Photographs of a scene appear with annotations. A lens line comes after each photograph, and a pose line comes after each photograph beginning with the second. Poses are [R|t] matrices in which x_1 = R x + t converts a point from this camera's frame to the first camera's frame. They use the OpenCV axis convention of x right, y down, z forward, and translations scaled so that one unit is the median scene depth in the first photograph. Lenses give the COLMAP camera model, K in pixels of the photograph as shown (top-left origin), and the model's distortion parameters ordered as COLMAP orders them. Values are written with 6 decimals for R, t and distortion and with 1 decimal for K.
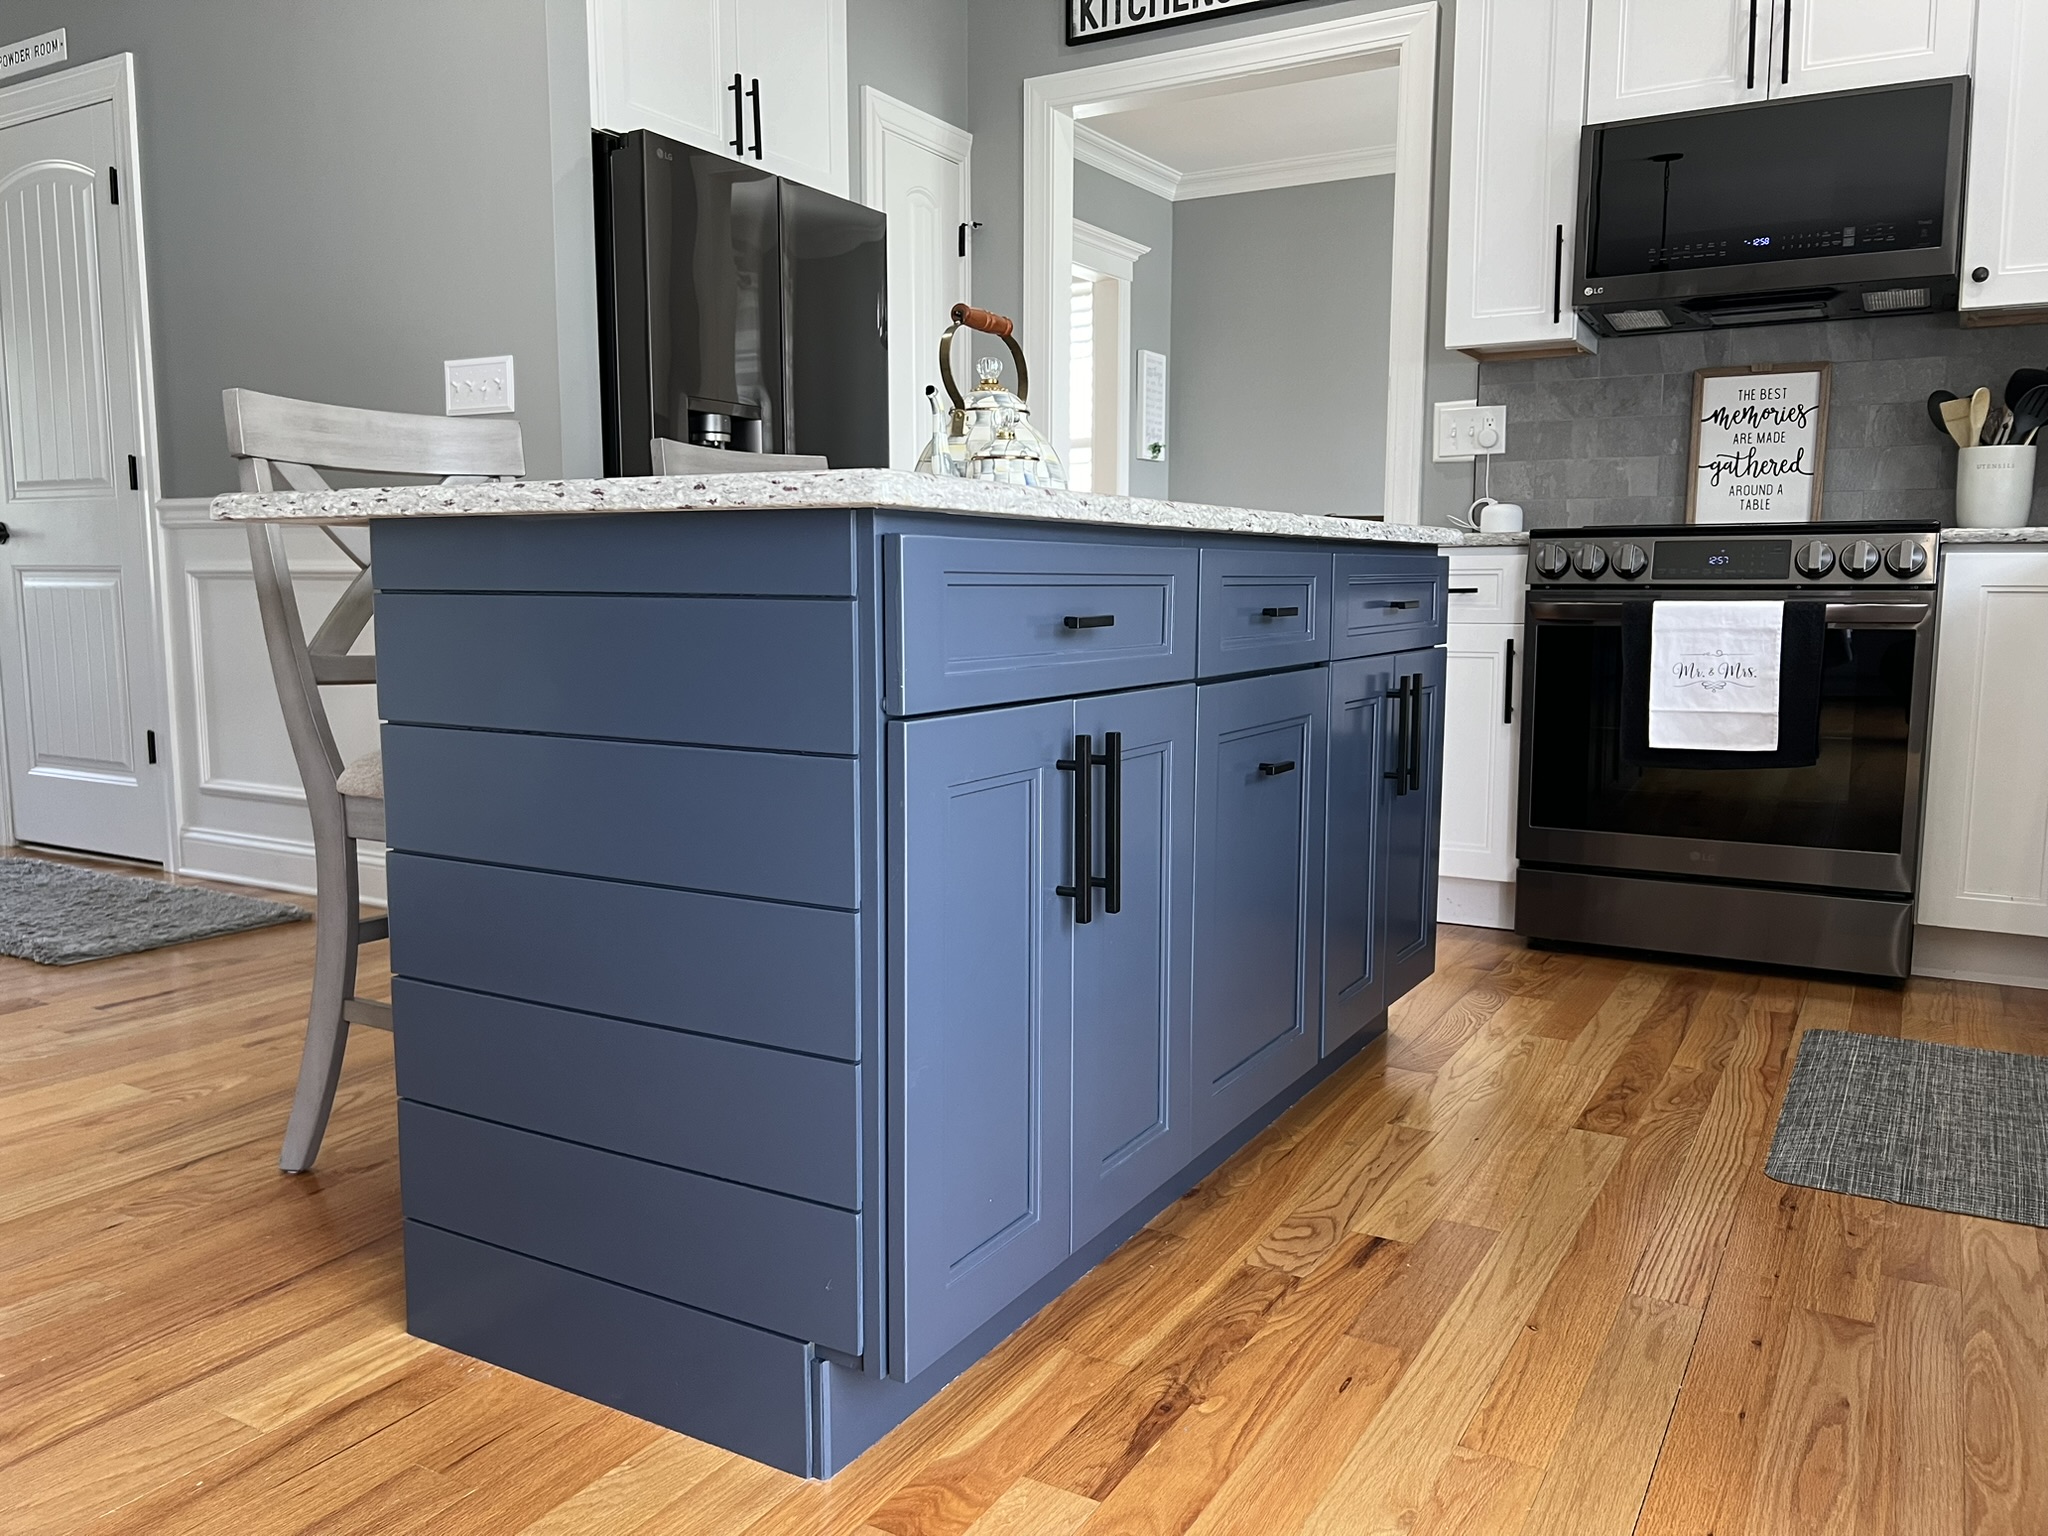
lens RADIAL K [[1554.3, 0, 1024.0], [0, 1554.3, 768.0], [0, 0, 1]] dist [0.013717, -0.002586]
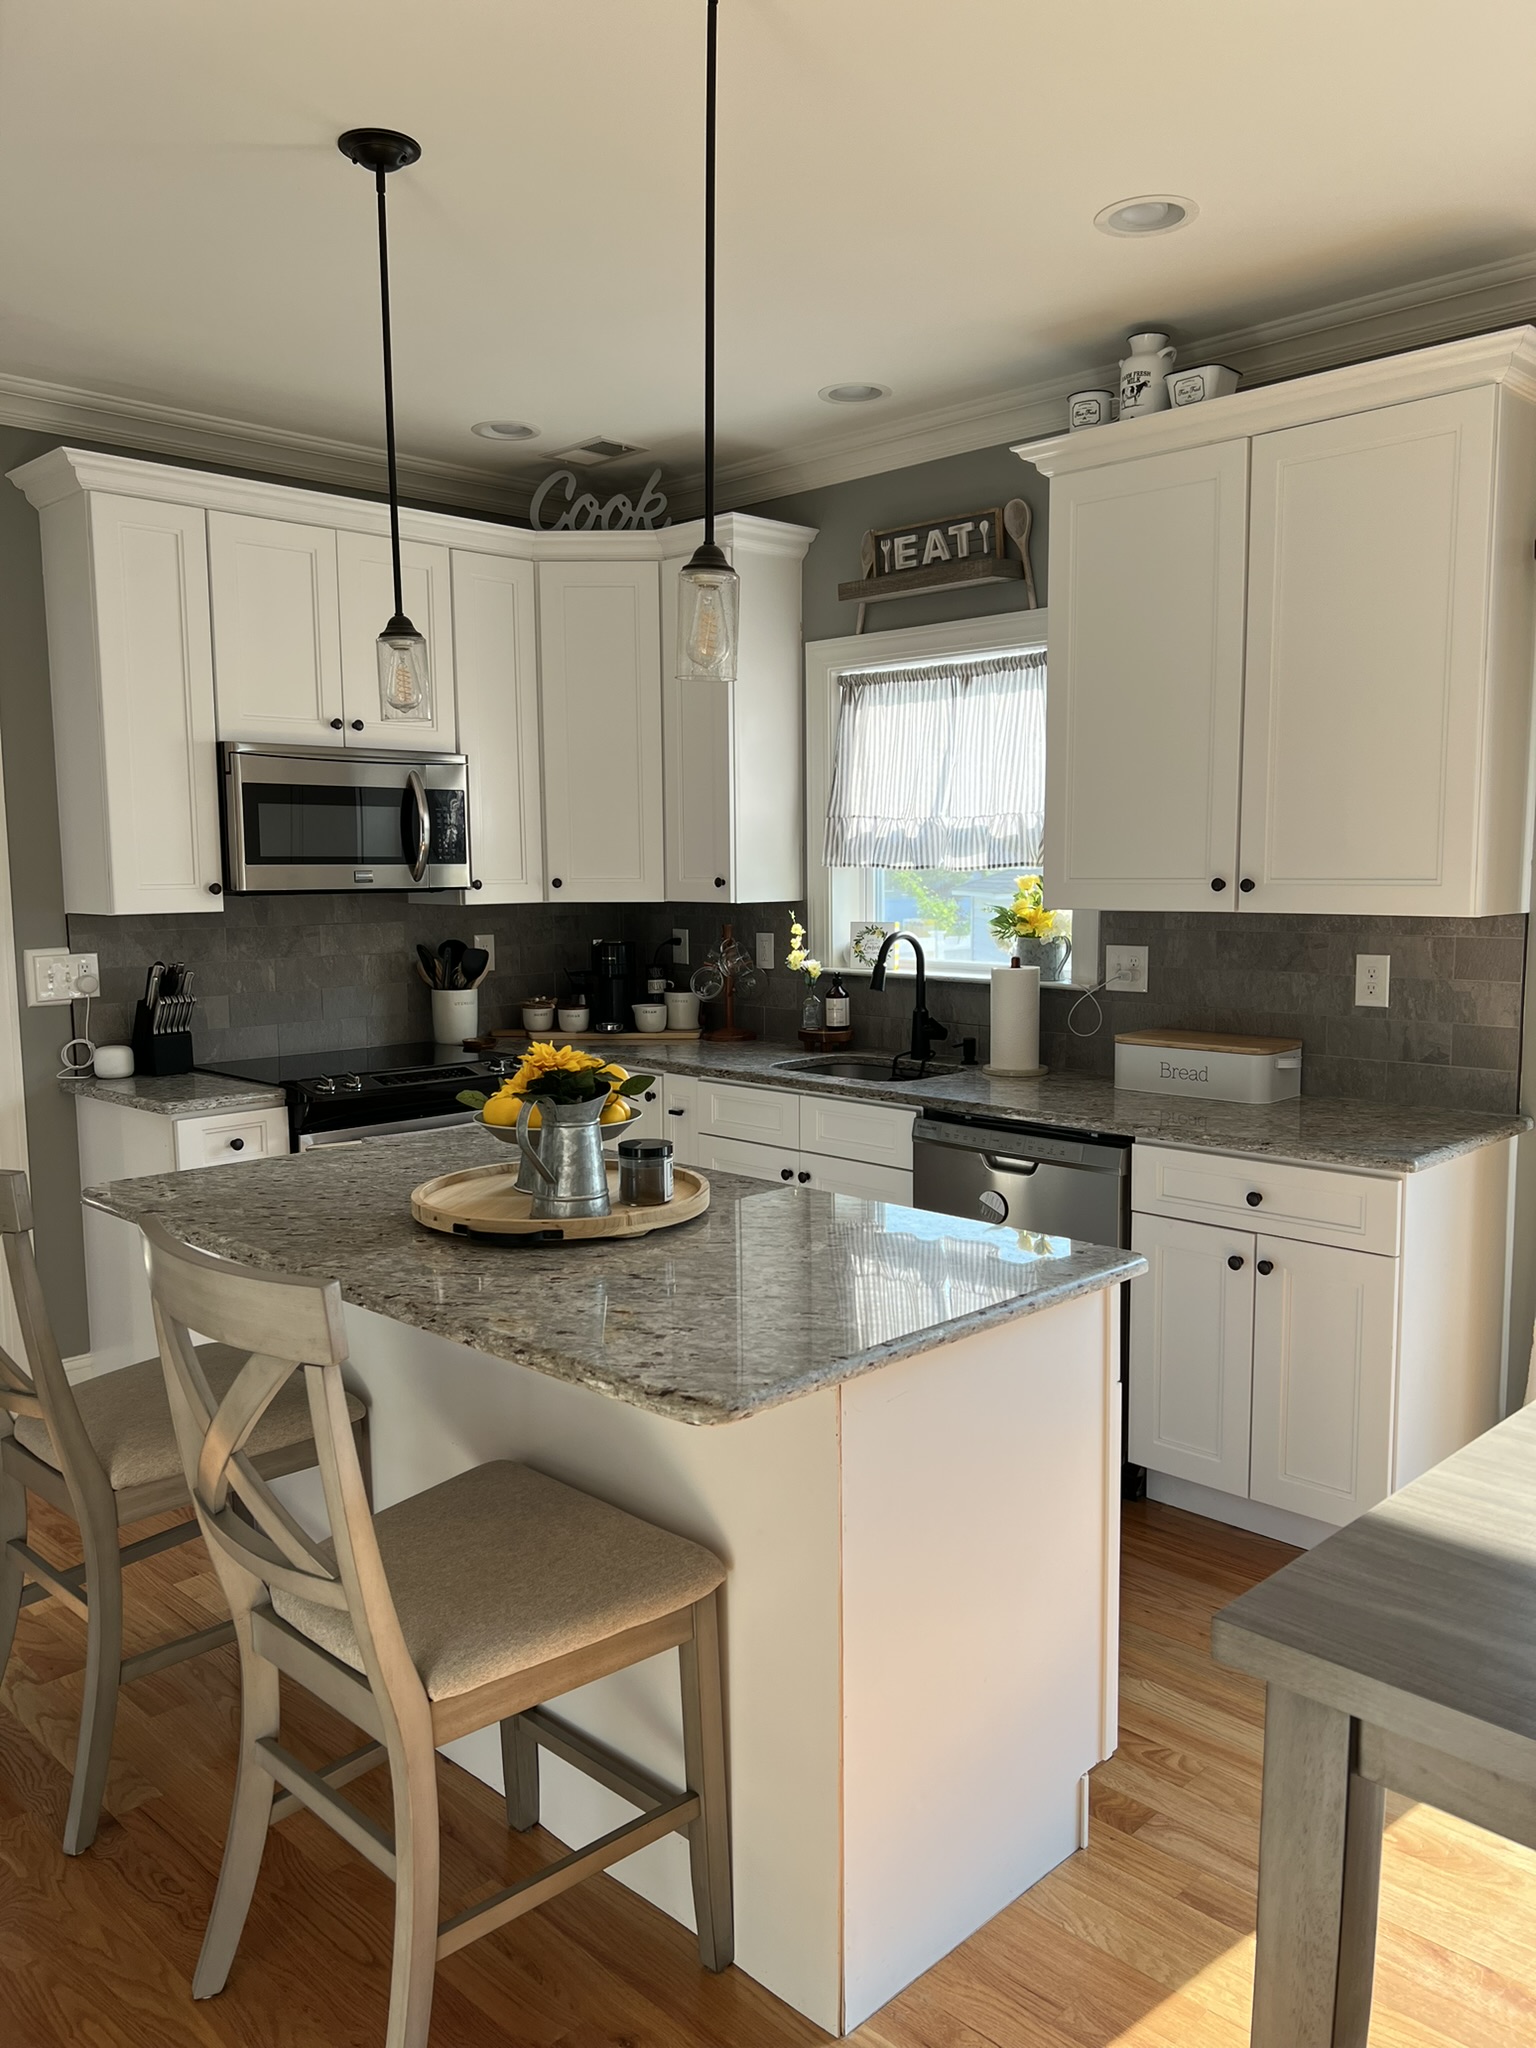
lens RADIAL K [[1554.3, 0, 768.0], [0, 1554.3, 1024.0], [0, 0, 1]] dist [0.013717, -0.002586]
pose [[0.249795, -0.105444, 0.962540, -0.804166], [0.127268, 0.989005, 0.075315, -0.270646], [-0.959899, 0.103688, 0.260468, 0.370256]]
